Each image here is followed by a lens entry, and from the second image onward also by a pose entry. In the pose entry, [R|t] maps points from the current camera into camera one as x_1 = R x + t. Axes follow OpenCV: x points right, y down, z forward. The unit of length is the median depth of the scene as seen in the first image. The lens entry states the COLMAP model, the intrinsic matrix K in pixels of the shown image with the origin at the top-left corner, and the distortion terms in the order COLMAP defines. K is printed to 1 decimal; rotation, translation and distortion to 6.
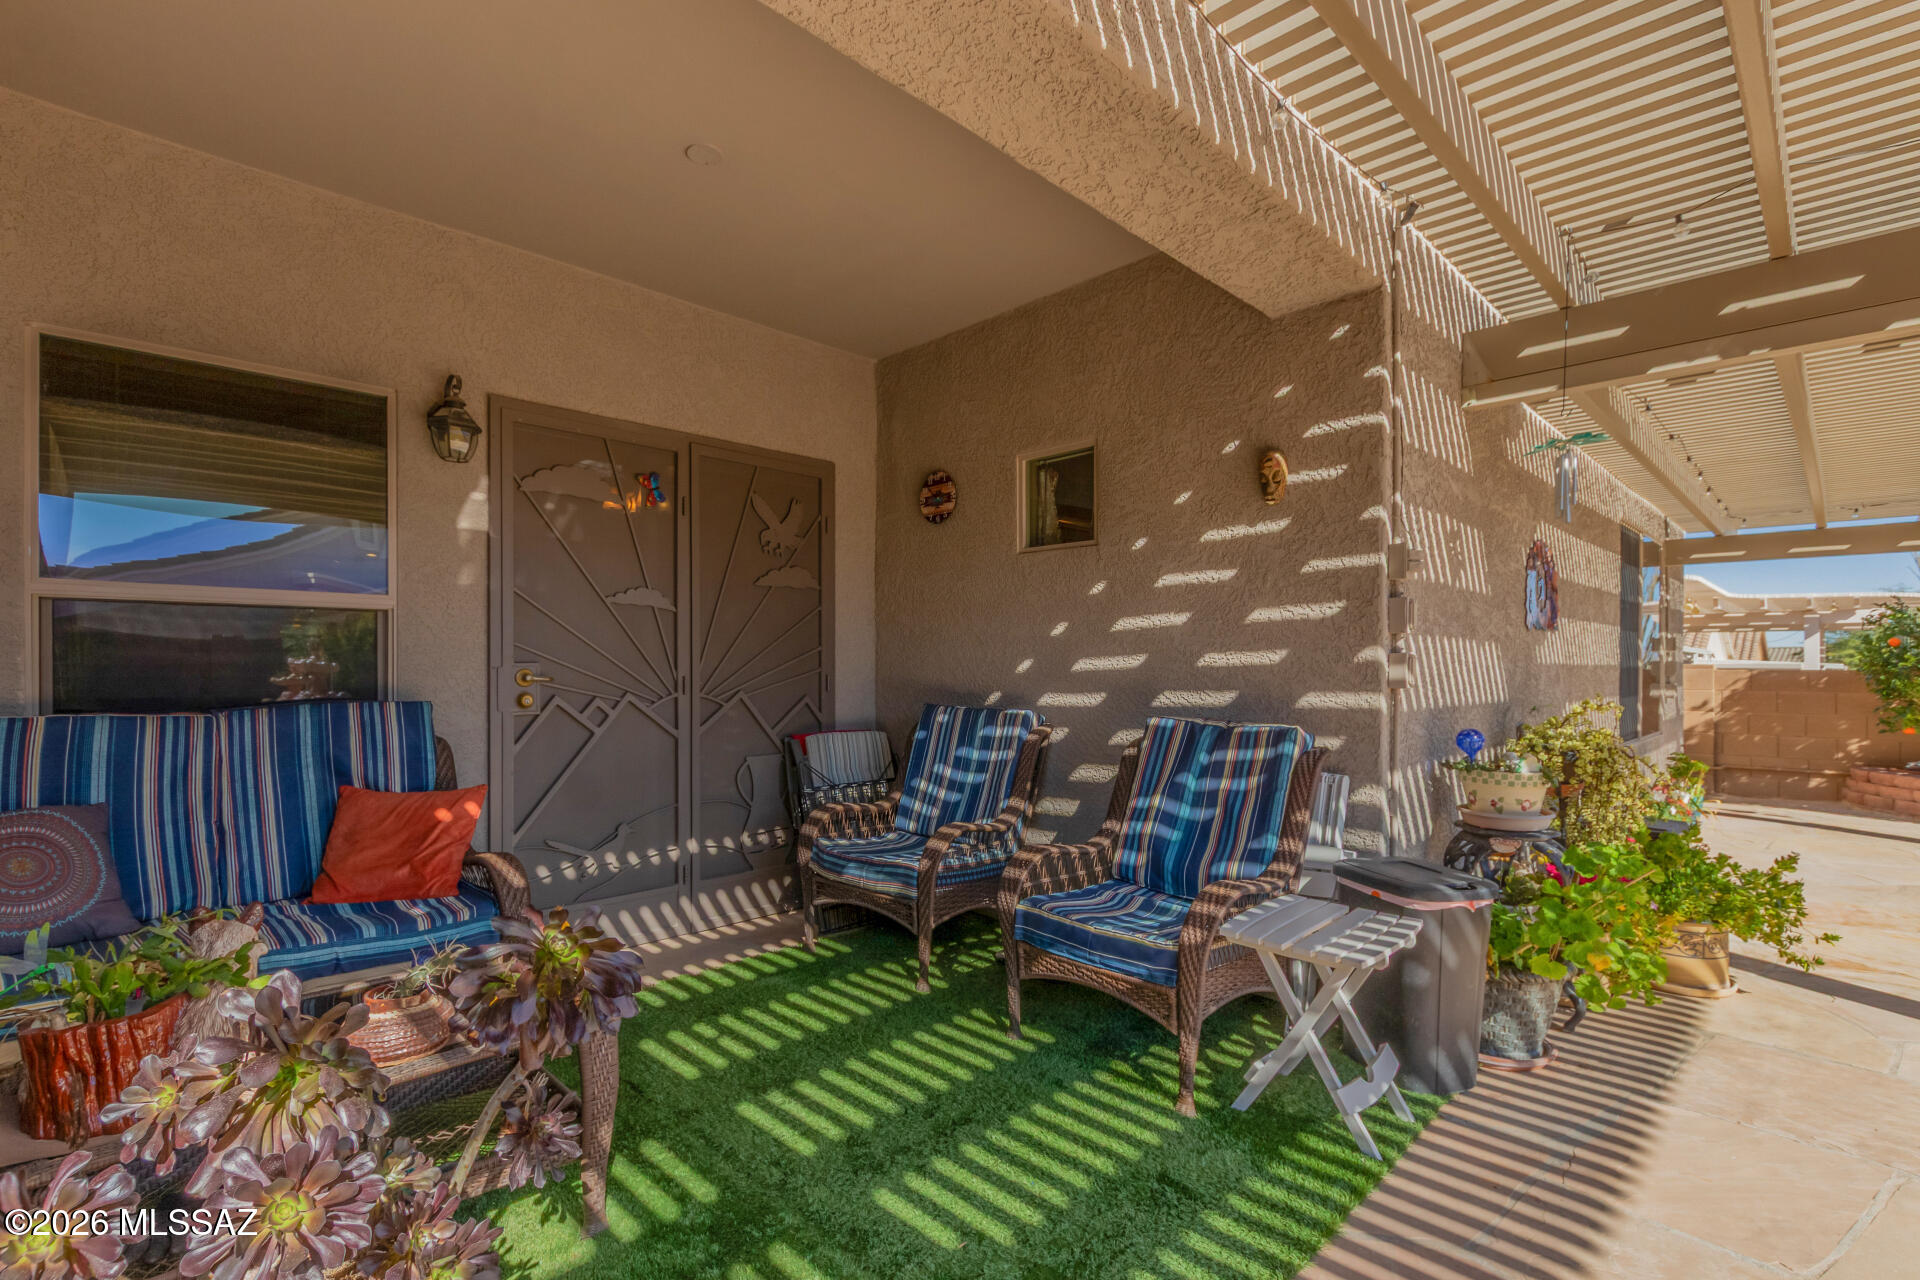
lens RADIAL K [[929.0, 0, 852.2], [0, 929.0, 661.2], [0, 0, 1]] dist [0.003304, -0.000180]
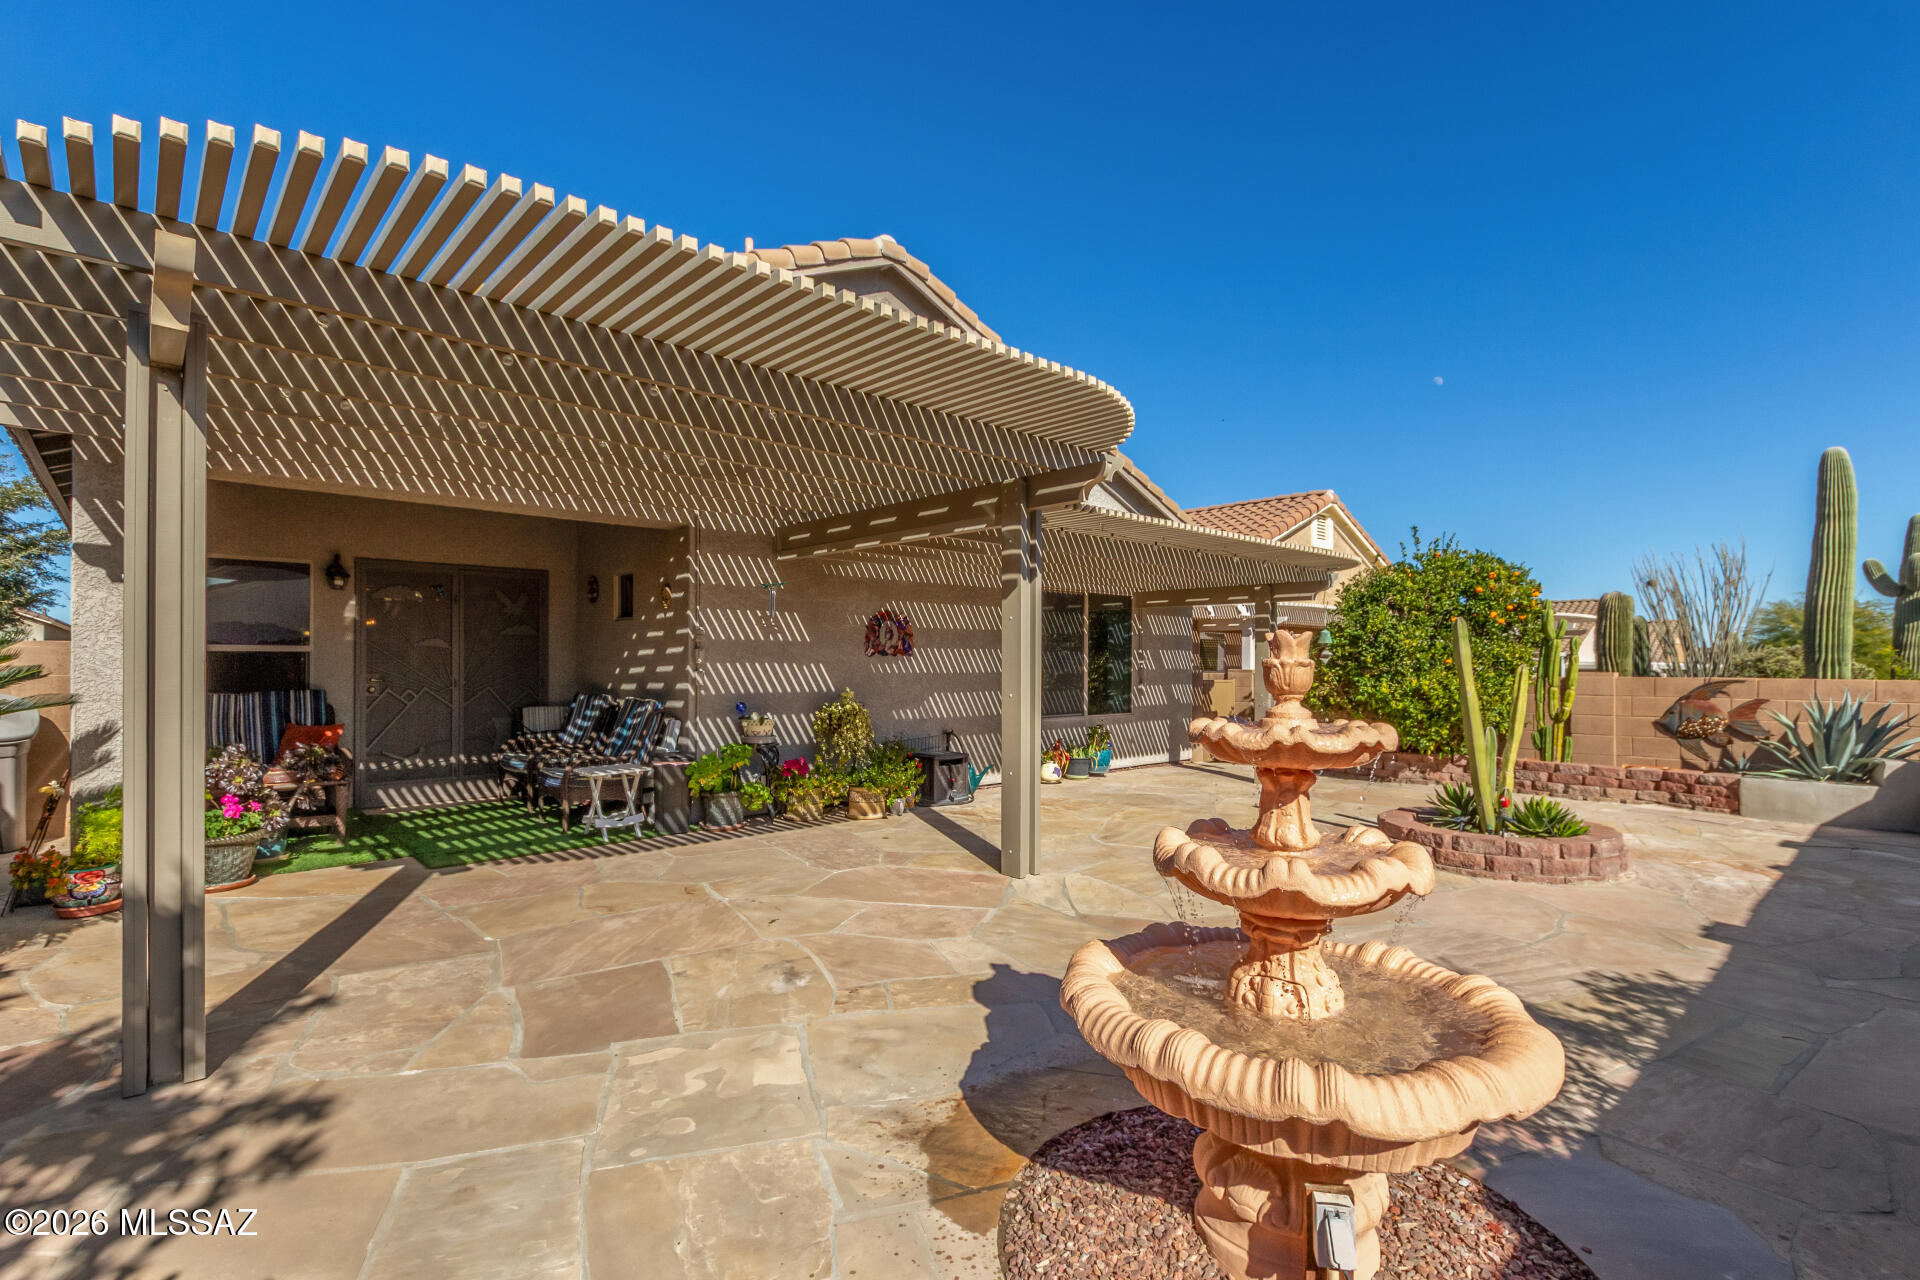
lens RADIAL K [[929.0, 0, 852.2], [0, 929.0, 661.2], [0, 0, 1]] dist [0.003304, -0.000180]
pose [[0.997389, -0.001548, -0.072200, 0.915474], [0.001683, 0.999997, 0.001801, -0.026848], [0.072197, -0.001918, 0.997389, -1.112936]]
